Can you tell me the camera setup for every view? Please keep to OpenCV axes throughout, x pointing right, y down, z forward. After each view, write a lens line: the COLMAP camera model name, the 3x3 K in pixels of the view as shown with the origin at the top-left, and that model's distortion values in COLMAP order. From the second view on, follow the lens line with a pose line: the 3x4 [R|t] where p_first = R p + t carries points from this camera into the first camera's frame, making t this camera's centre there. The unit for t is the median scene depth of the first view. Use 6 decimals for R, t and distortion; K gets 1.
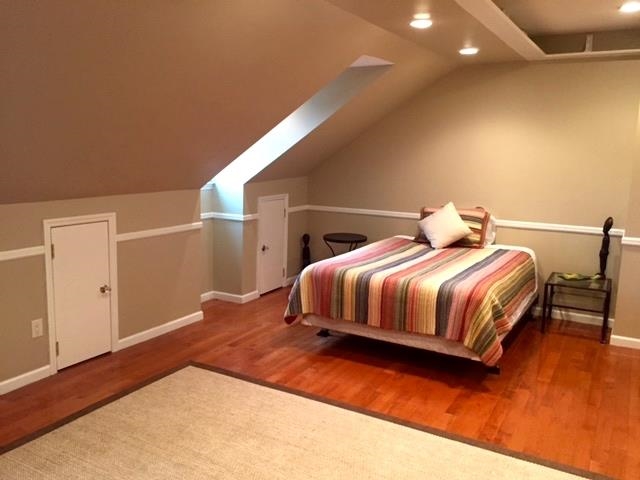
lens RADIAL K [[525.9, 0, 320.0], [0, 525.9, 240.0], [0, 0, 1]] dist [0.037652, 0.001642]
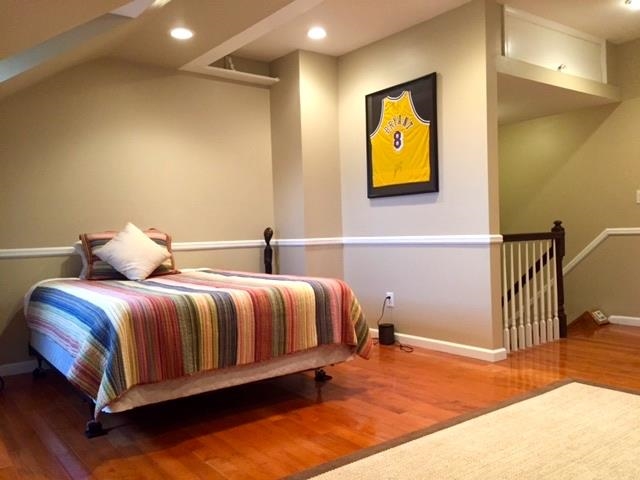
lens RADIAL K [[525.9, 0, 320.0], [0, 525.9, 240.0], [0, 0, 1]] dist [0.037652, 0.001642]
pose [[0.414618, -0.050614, 0.908587, -0.495590], [0.190276, 0.981203, -0.032170, 0.044227], [-0.889880, 0.186220, 0.416455, 0.600381]]
